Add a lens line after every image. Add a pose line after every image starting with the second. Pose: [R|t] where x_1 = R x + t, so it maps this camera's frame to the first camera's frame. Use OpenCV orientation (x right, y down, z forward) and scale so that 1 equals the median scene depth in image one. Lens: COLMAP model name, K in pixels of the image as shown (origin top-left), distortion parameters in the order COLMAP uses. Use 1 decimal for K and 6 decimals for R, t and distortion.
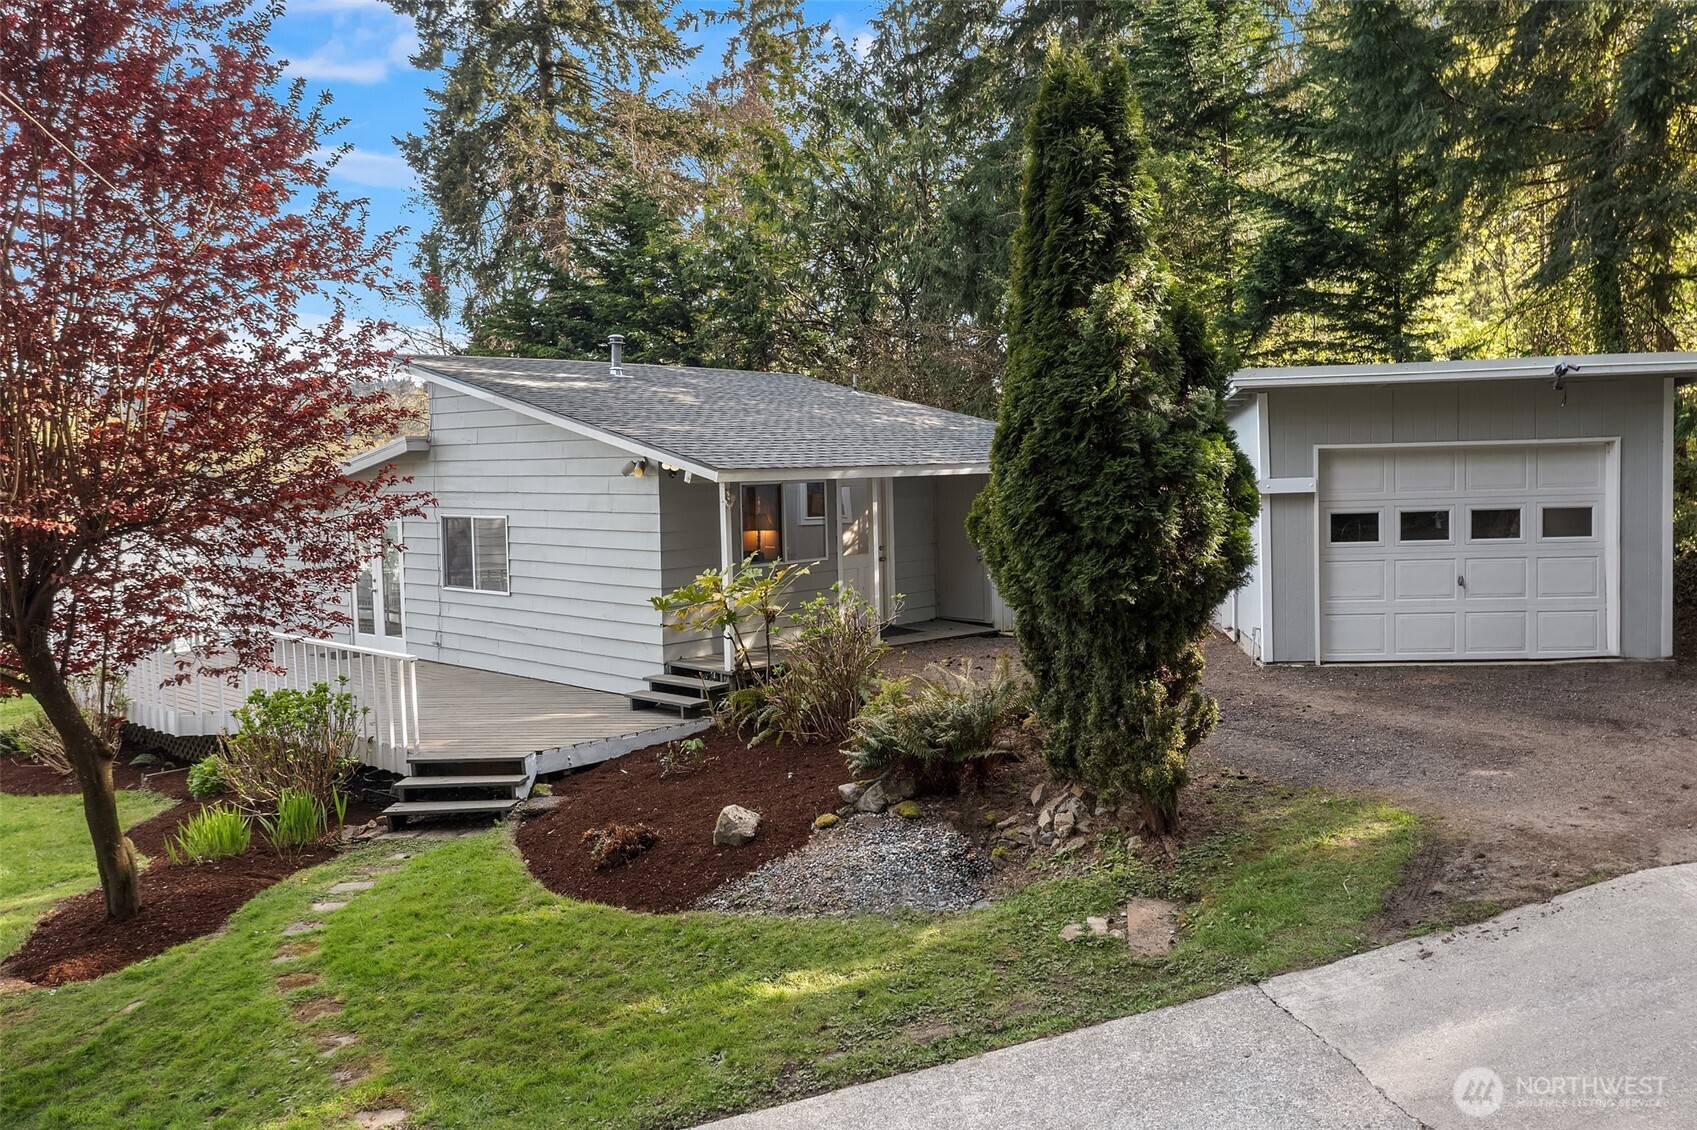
lens RADIAL K [[1390.7, 0, 848.0], [0, 1390.7, 563.4], [0, 0, 1]] dist [-0.013813, -0.005916]
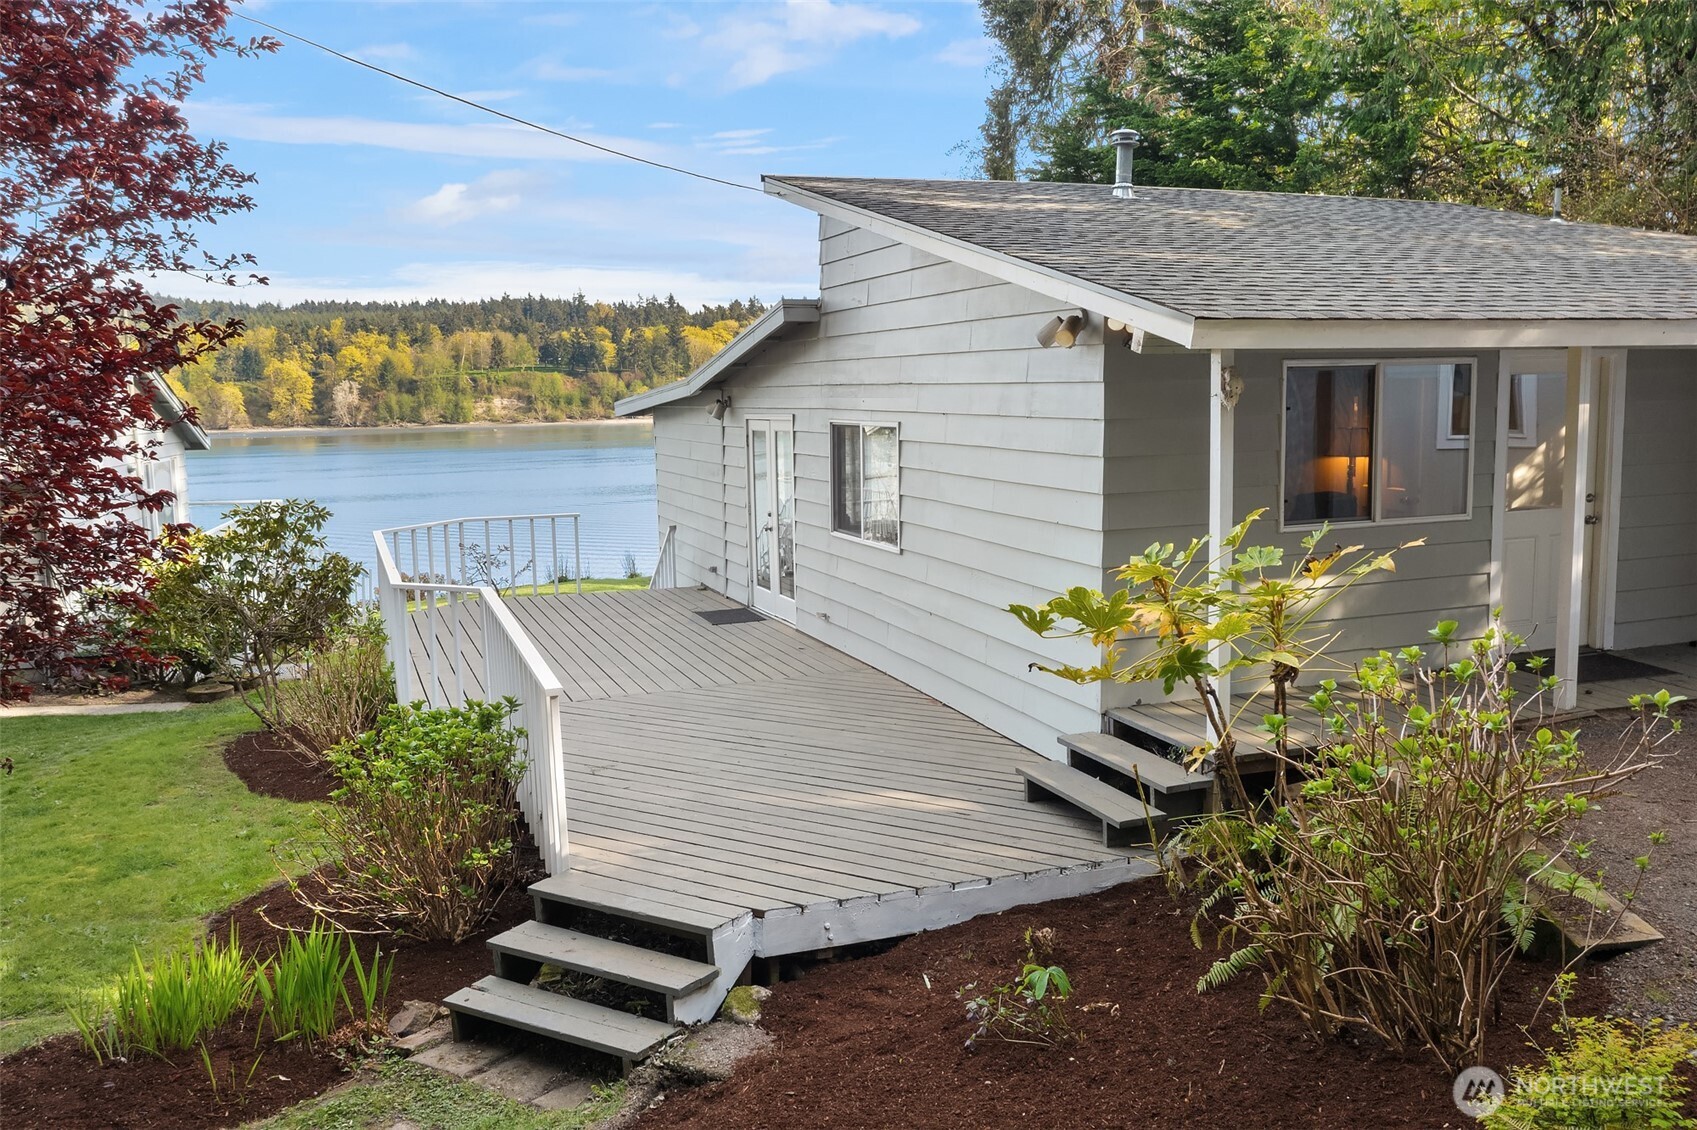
lens RADIAL K [[1390.7, 0, 847.4], [0, 1390.7, 562.9], [0, 0, 1]] dist [-0.013813, -0.005916]
pose [[0.893576, 0.059712, -0.444924, 0.009029], [-0.033505, 0.997221, 0.066545, -0.014515], [0.447661, -0.044556, 0.893093, 0.507237]]
